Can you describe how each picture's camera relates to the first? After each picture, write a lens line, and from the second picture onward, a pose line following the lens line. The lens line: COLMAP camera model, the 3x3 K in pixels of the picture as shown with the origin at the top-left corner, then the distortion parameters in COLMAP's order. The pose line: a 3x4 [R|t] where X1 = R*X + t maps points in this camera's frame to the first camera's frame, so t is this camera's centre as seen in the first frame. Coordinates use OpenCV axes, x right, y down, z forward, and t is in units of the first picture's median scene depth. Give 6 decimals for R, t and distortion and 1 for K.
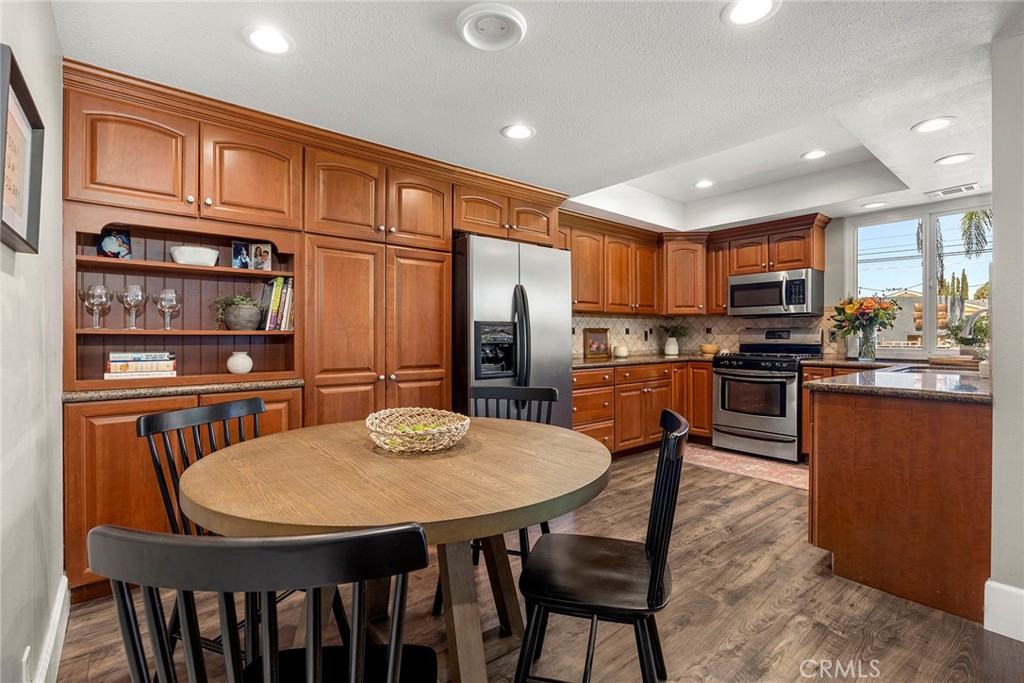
lens RADIAL K [[458.3, 0, 505.3], [0, 458.3, 339.9], [0, 0, 1]] dist [-0.008471, 0.001368]
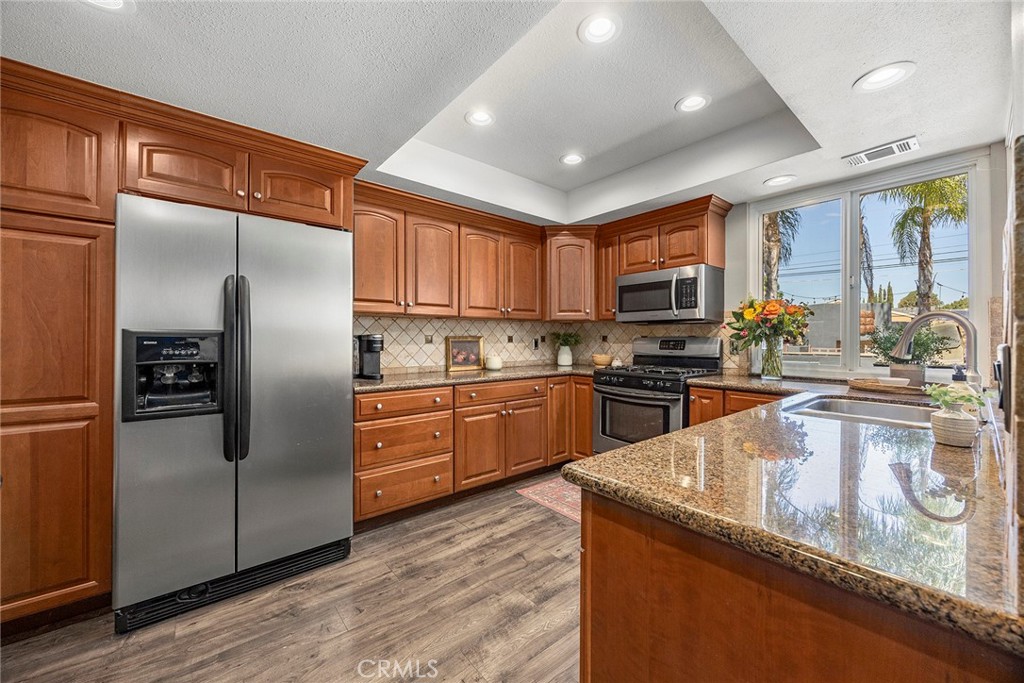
lens RADIAL K [[385.3, 0, 503.7], [0, 385.3, 338.7], [0, 0, 1]] dist [-0.001485, -0.000079]
pose [[0.999986, 0.004821, 0.002147, 0.333311], [-0.004810, 0.999974, -0.005422, -0.020303], [-0.002173, 0.005412, 0.999983, 0.339696]]
